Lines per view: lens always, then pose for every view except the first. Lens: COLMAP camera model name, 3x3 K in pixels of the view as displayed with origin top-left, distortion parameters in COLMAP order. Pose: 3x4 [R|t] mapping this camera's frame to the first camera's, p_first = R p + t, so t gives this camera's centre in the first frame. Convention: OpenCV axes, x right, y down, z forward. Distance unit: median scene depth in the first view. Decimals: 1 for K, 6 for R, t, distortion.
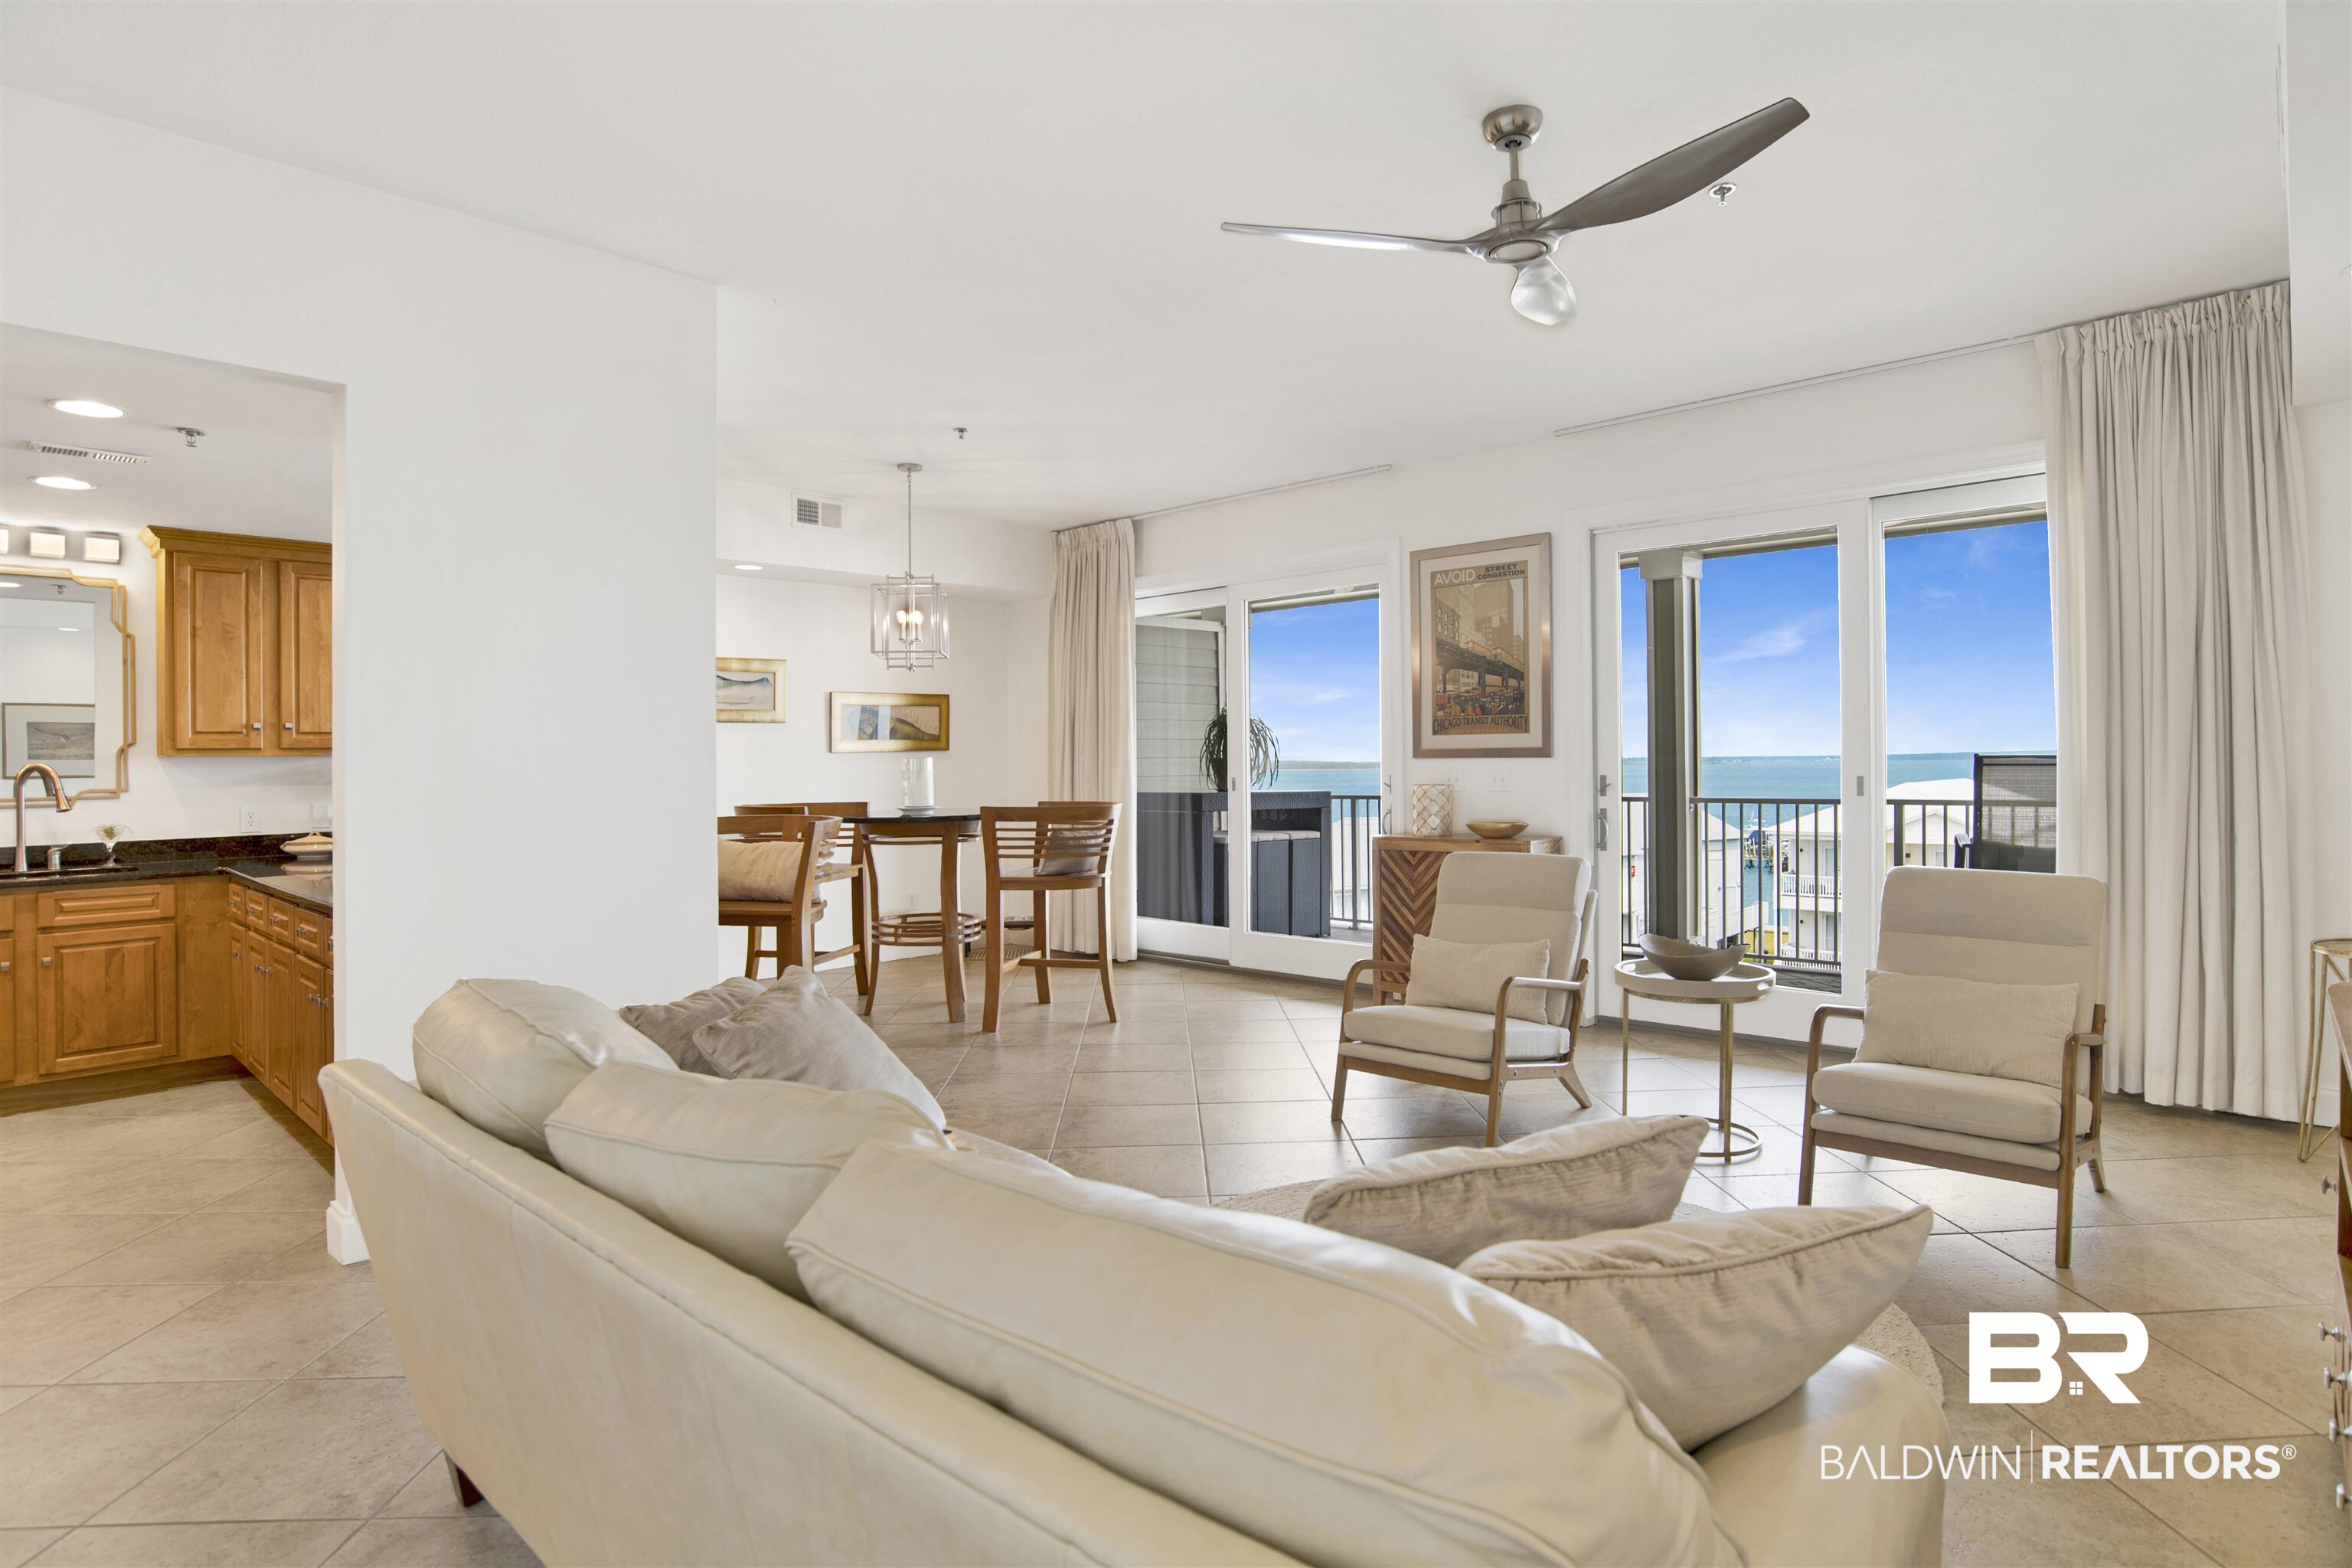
lens RADIAL K [[1206.1, 0, 1173.4], [0, 1206.1, 744.2], [0, 0, 1]] dist [-0.001789, -0.000024]
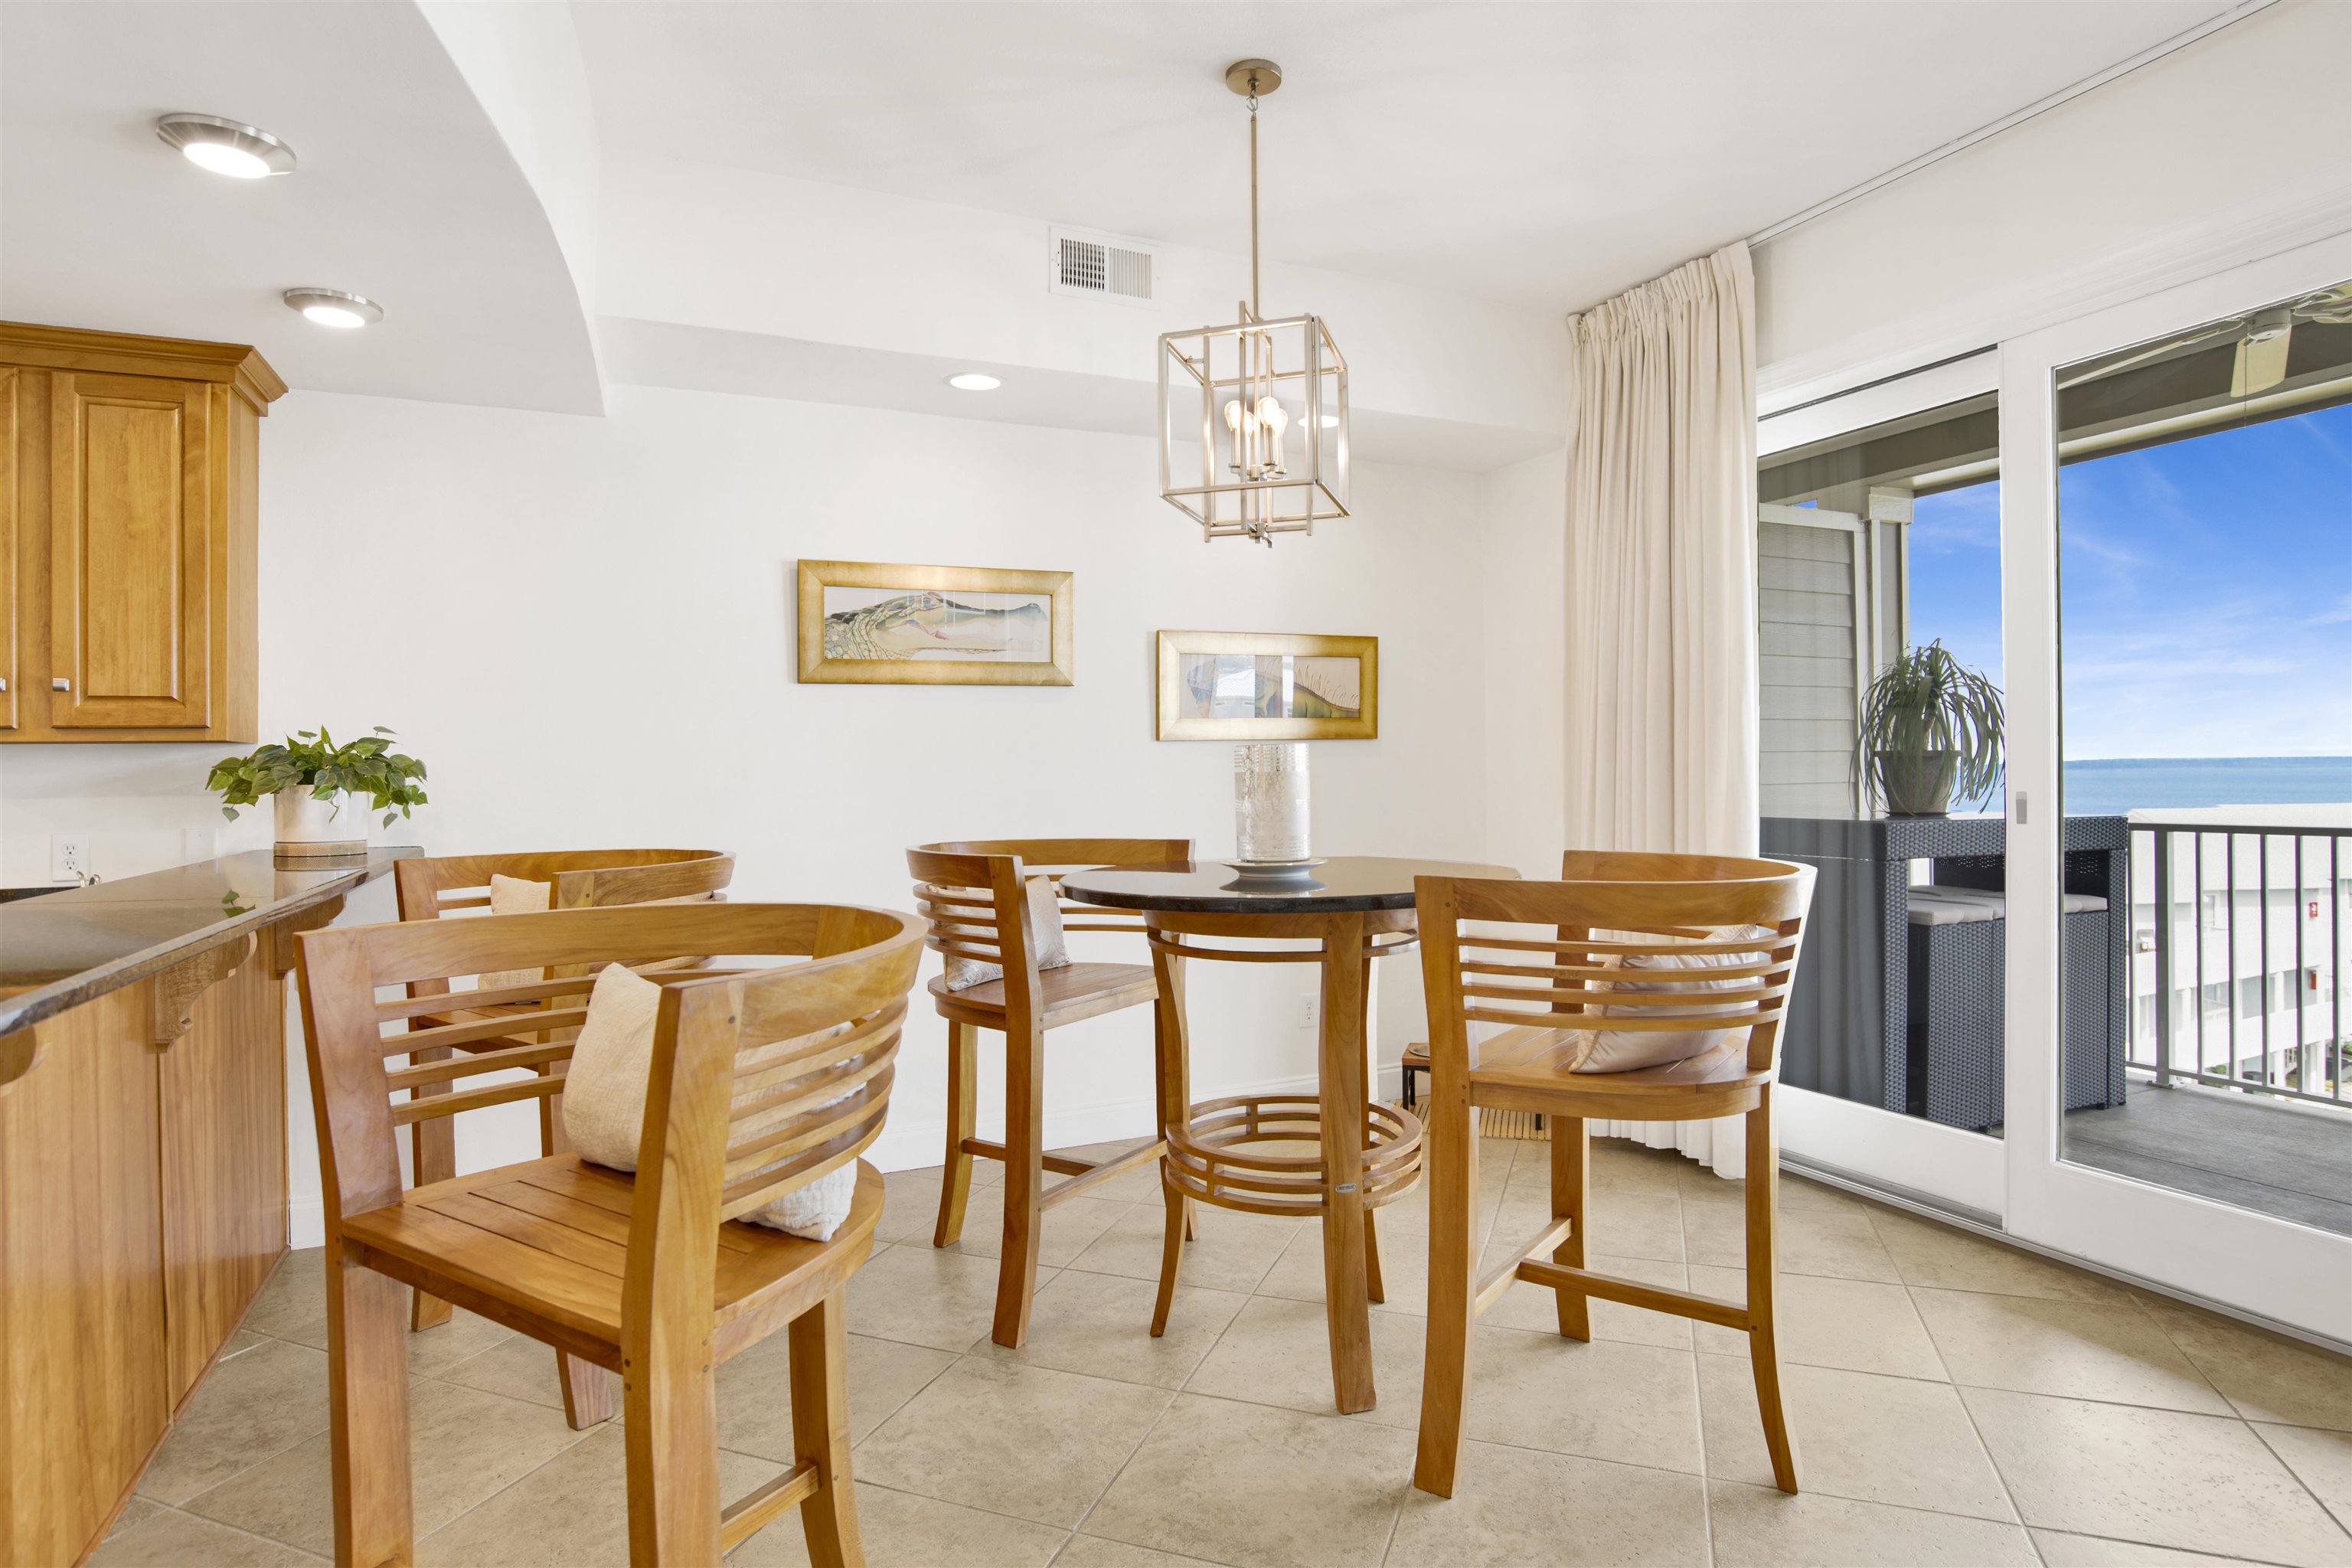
lens RADIAL K [[1244.7, 0, 1166.7], [0, 1244.7, 757.7], [0, 0, 1]] dist [-0.065546, -0.000438]
pose [[0.926144, 0.001231, -0.377169, -0.071882], [0.003379, 0.999927, 0.011560, 0.008925], [0.377156, -0.011981, 0.926072, 0.513777]]
